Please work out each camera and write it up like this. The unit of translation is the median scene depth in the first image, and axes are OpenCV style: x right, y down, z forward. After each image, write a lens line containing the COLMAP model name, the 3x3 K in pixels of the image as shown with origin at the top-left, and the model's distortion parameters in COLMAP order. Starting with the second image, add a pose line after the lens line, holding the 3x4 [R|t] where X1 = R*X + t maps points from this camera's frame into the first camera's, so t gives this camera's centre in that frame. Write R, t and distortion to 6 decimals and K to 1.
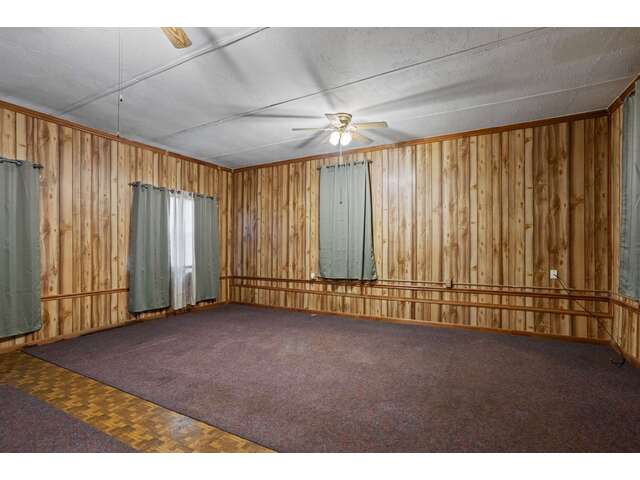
lens RADIAL K [[310.9, 0, 314.9], [0, 310.9, 245.6], [0, 0, 1]] dist [-0.002271, 0.003721]
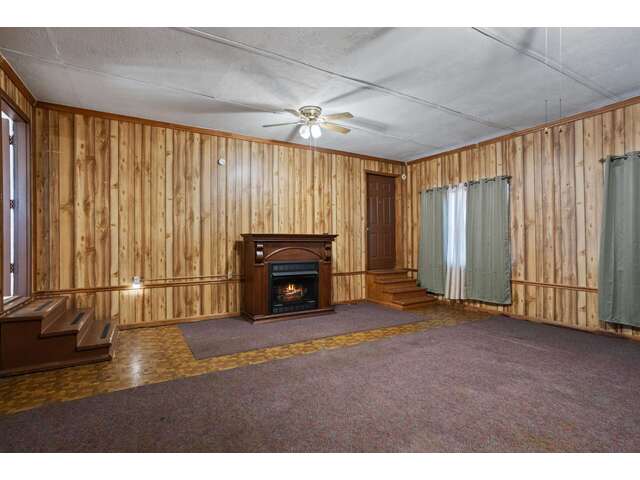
lens RADIAL K [[310.9, 0, 314.2], [0, 310.9, 239.9], [0, 0, 1]] dist [-0.002271, 0.003721]
pose [[-0.510566, -0.003536, -0.859831, 0.552248], [0.007711, 0.999933, -0.008690, 0.008464], [0.859804, -0.011067, -0.510504, 0.868011]]
